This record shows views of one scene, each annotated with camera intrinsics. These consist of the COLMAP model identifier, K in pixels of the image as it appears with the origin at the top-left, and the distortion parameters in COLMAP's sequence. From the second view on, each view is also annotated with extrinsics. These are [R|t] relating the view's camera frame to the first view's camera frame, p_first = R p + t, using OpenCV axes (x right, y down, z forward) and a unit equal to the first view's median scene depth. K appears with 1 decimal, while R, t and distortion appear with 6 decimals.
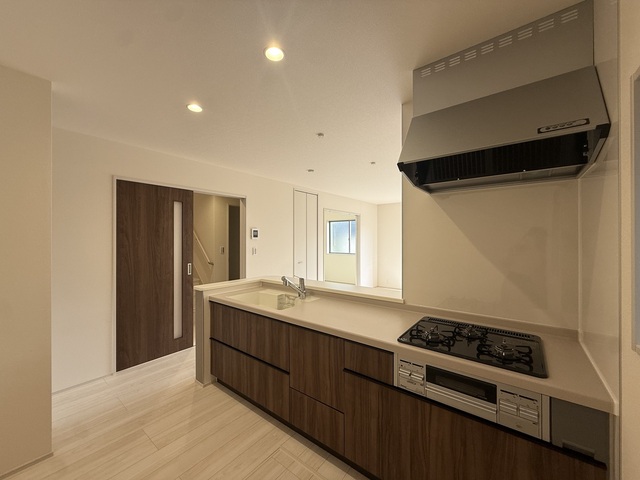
lens RADIAL K [[260.9, 0, 320.3], [0, 260.9, 236.7], [0, 0, 1]] dist [0.003657, 0.000068]
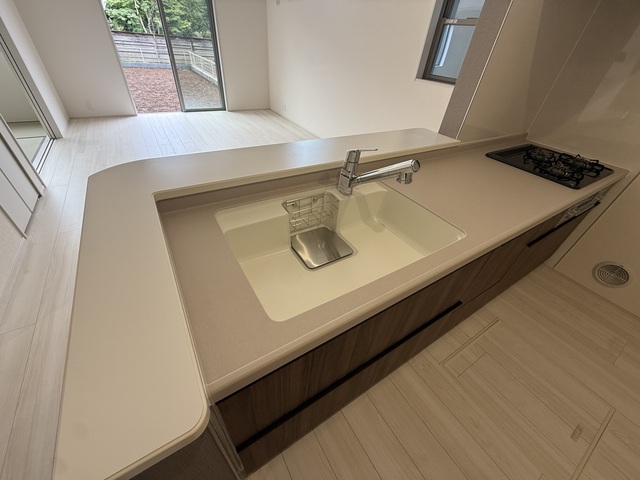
lens RADIAL K [[253.9, 0, 317.8], [0, 253.9, 238.7], [0, 0, 1]] dist [-0.000394, -0.000052]
pose [[0.334478, -0.564593, 0.754559, -0.695242], [-0.082627, 0.780022, 0.620273, 0.037482], [-0.938774, -0.269814, 0.214249, 1.378096]]
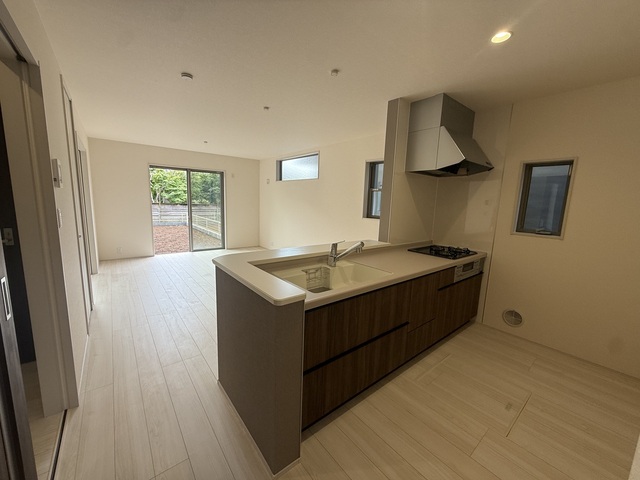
lens RADIAL K [[253.9, 0, 317.8], [0, 253.9, 238.7], [0, 0, 1]] dist [-0.000394, -0.000052]
pose [[0.219600, -0.139138, 0.965617, -1.320510], [-0.038150, 0.987796, 0.151010, 0.028246], [-0.974844, -0.070000, 0.211612, 1.297491]]
